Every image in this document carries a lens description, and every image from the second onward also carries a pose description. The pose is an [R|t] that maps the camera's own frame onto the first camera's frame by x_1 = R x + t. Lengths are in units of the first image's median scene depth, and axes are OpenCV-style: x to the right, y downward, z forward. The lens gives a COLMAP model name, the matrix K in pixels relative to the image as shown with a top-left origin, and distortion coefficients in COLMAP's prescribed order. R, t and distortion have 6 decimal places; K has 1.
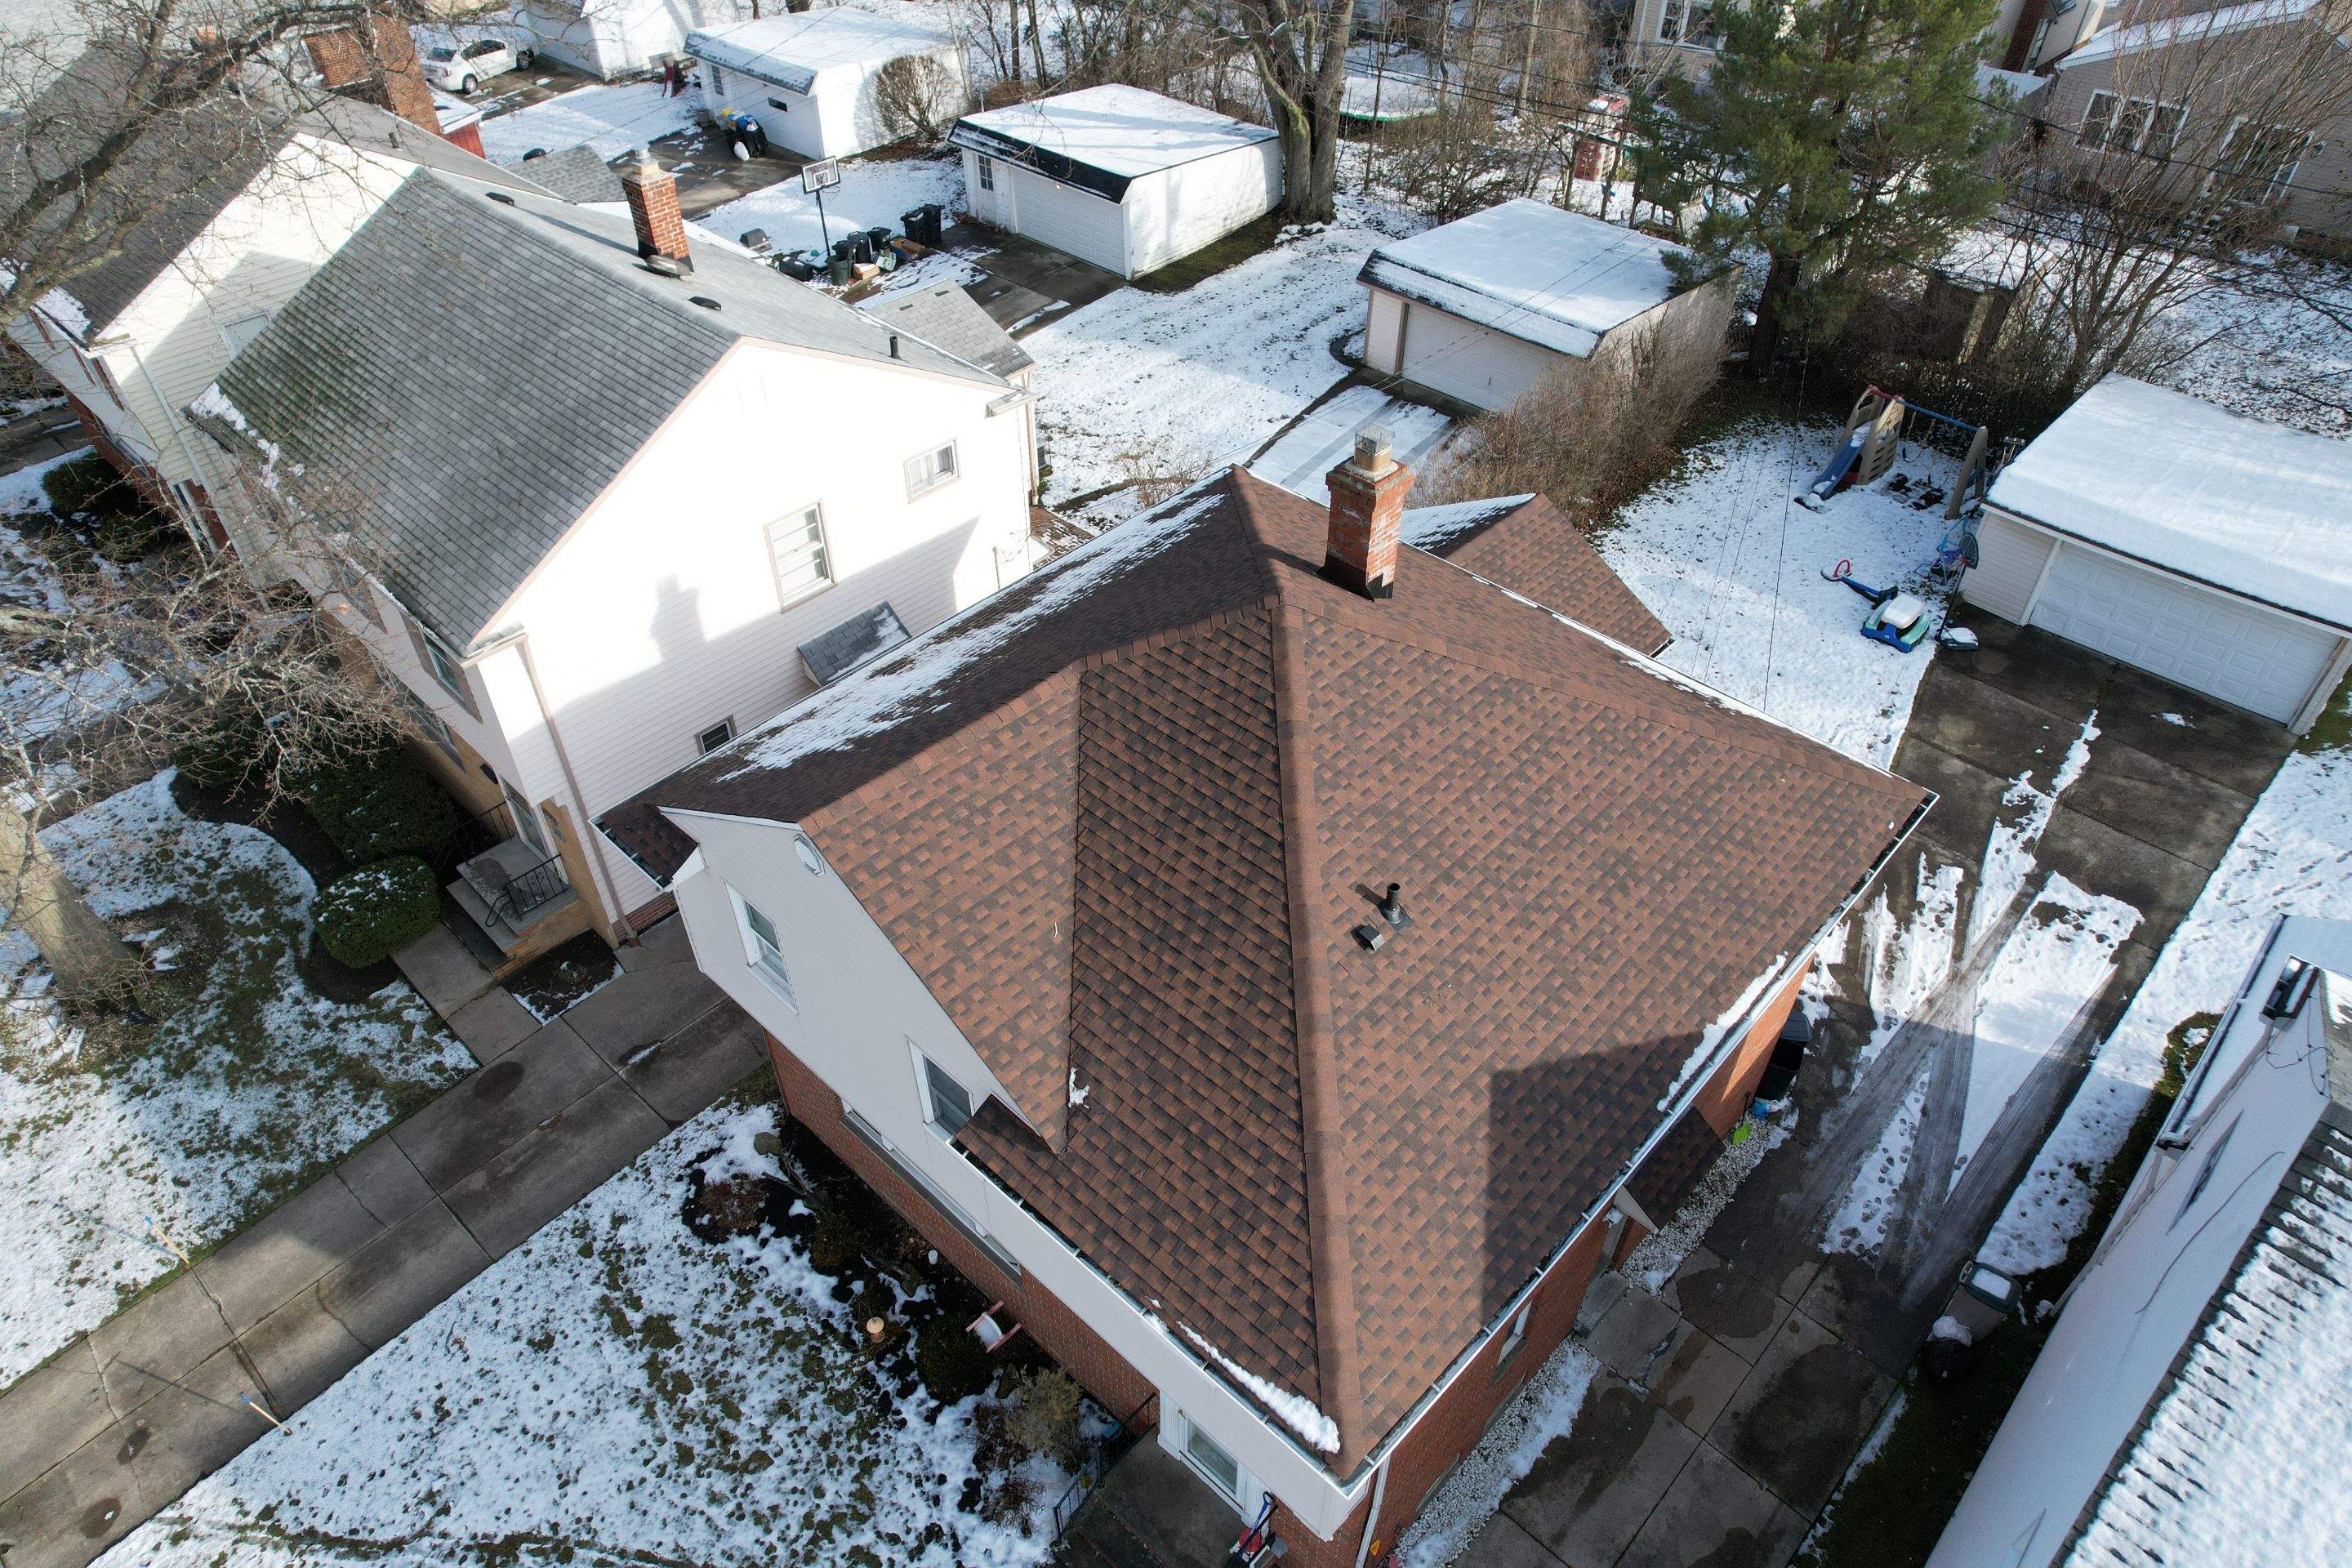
lens RADIAL K [[1501.3, 0, 1176.5], [0, 1501.3, 797.2], [0, 0, 1]] dist [-0.078621, 0.074504]
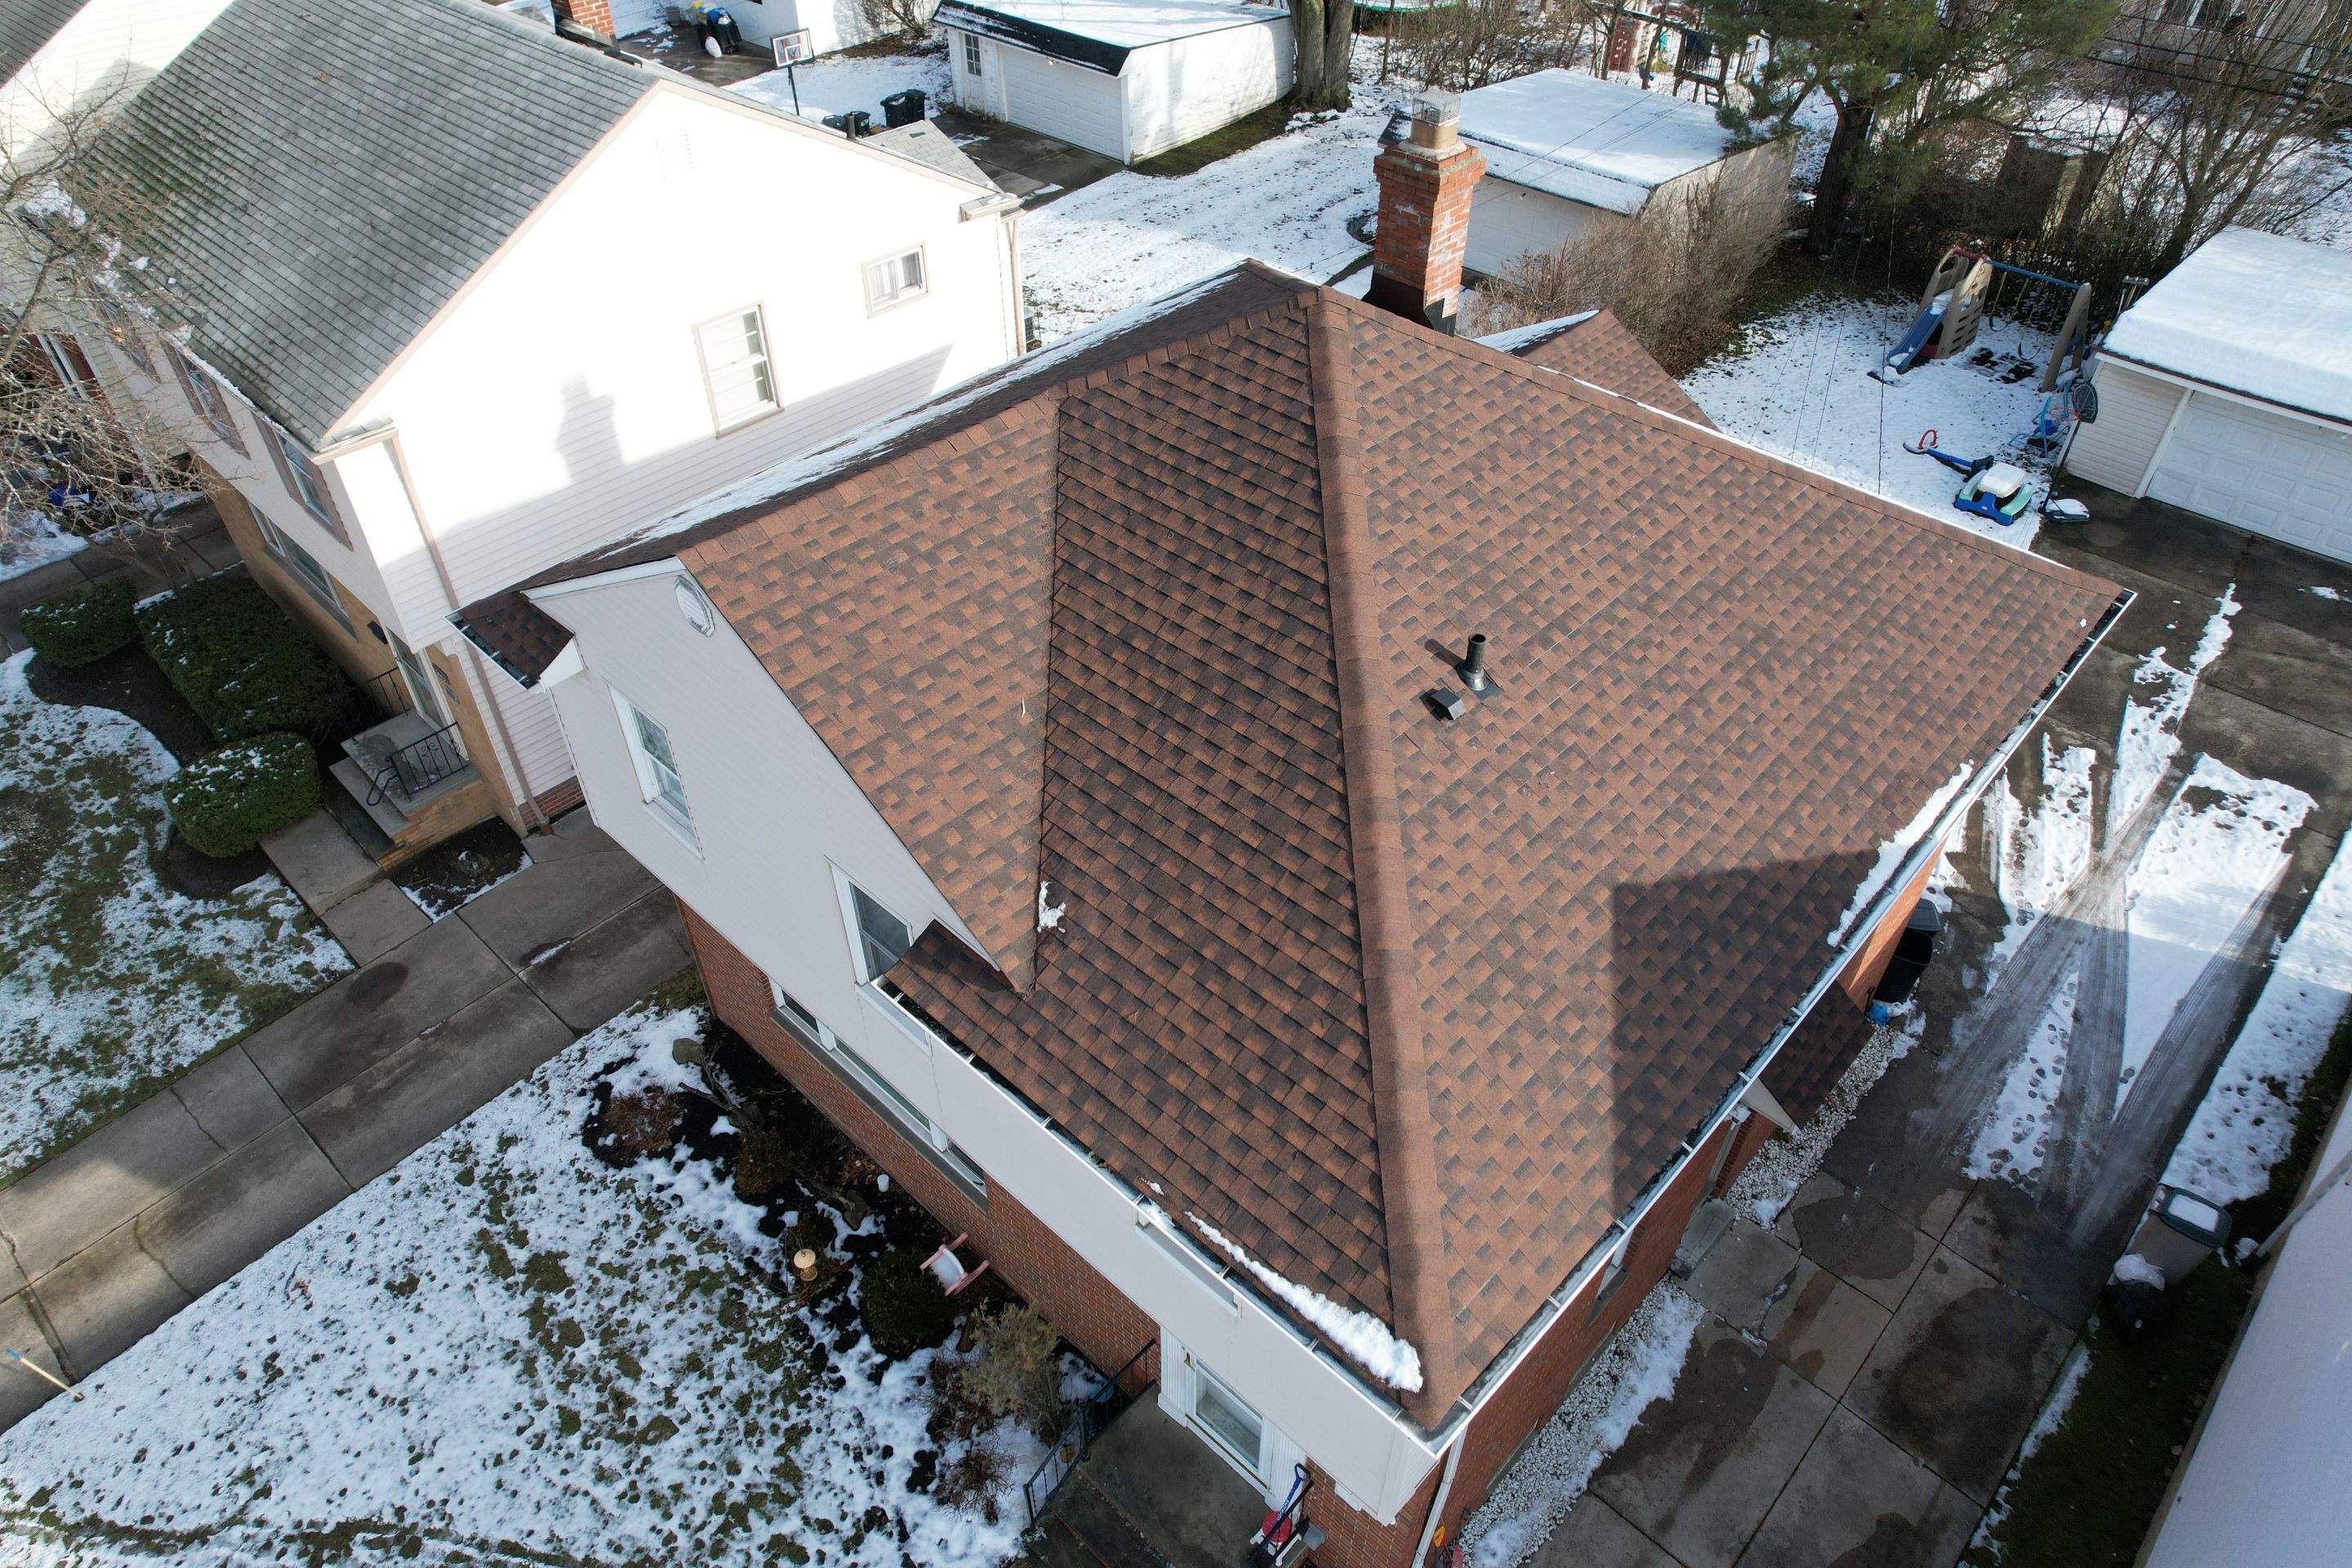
lens RADIAL K [[1501.3, 0, 1177.0], [0, 1501.3, 796.7], [0, 0, 1]] dist [-0.078621, 0.074504]
pose [[0.999999, 0.001432, 0.000600, -0.002702], [-0.001431, 0.999998, -0.001245, 0.091858], [-0.000602, 0.001244, 0.999999, 0.170667]]
